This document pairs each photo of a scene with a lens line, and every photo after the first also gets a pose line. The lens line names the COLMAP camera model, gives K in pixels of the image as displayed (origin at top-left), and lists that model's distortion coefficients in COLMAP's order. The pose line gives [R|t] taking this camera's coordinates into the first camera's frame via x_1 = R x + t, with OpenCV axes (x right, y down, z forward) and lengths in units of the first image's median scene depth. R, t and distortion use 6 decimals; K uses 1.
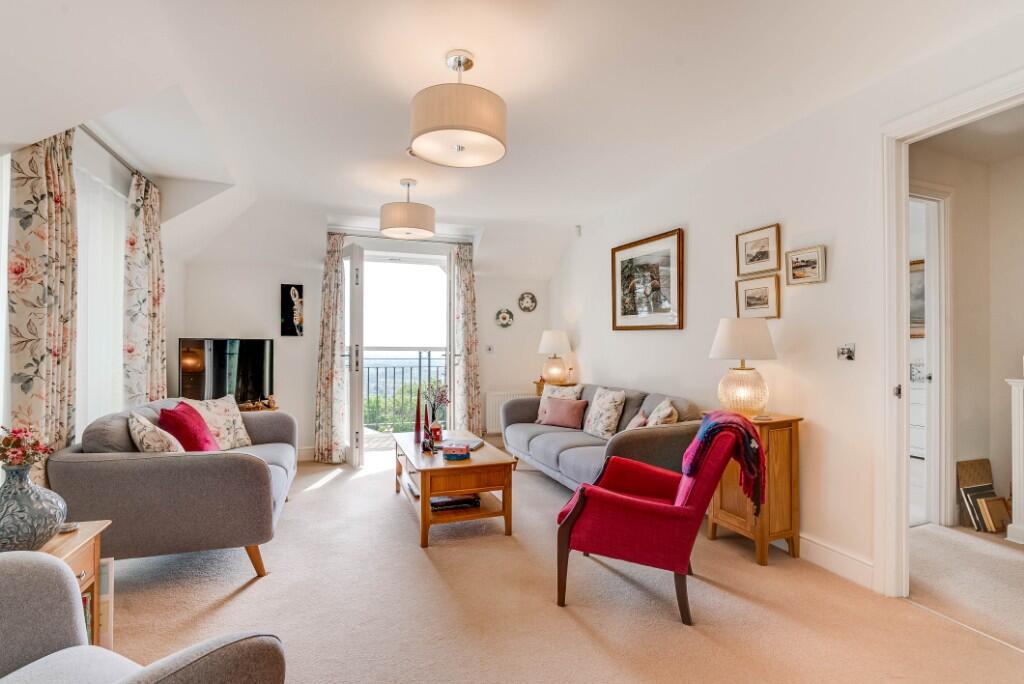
lens RADIAL K [[484.0, 0, 516.2], [0, 484.0, 343.6], [0, 0, 1]] dist [-0.049080, 0.019301]
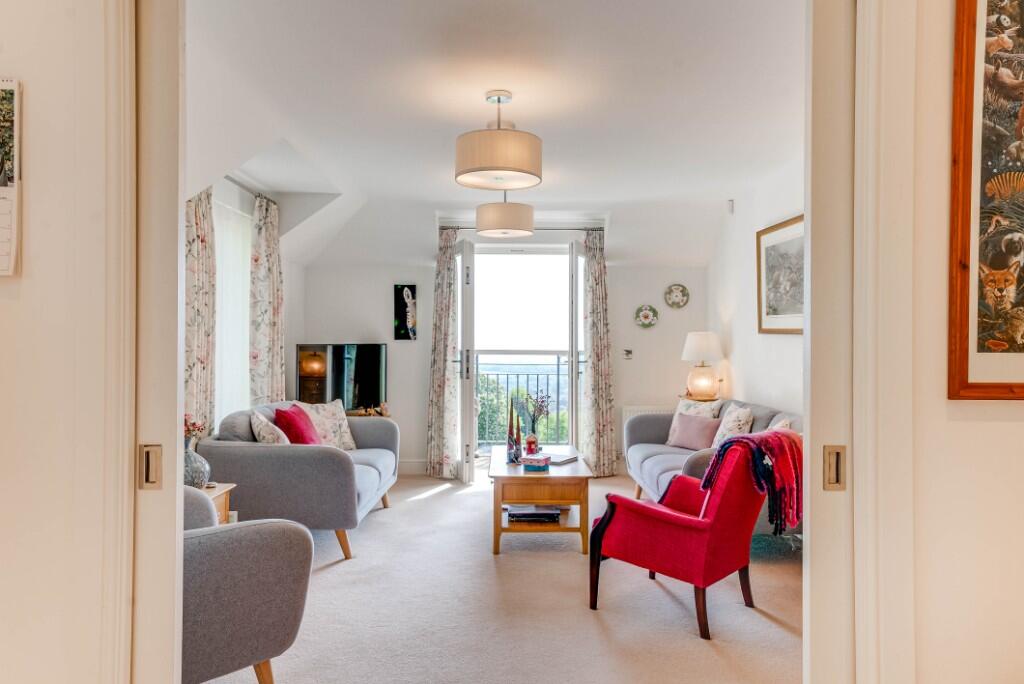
lens RADIAL K [[683.2, 0, 512.0], [0, 683.2, 342.0], [0, 0, 1]] dist [-0.000154, 0.000434]
pose [[0.942715, 0.000260, -0.333600, 0.256181], [0.000240, 0.999999, 0.001458, -0.020052], [0.333600, -0.001454, 0.942714, -0.277720]]
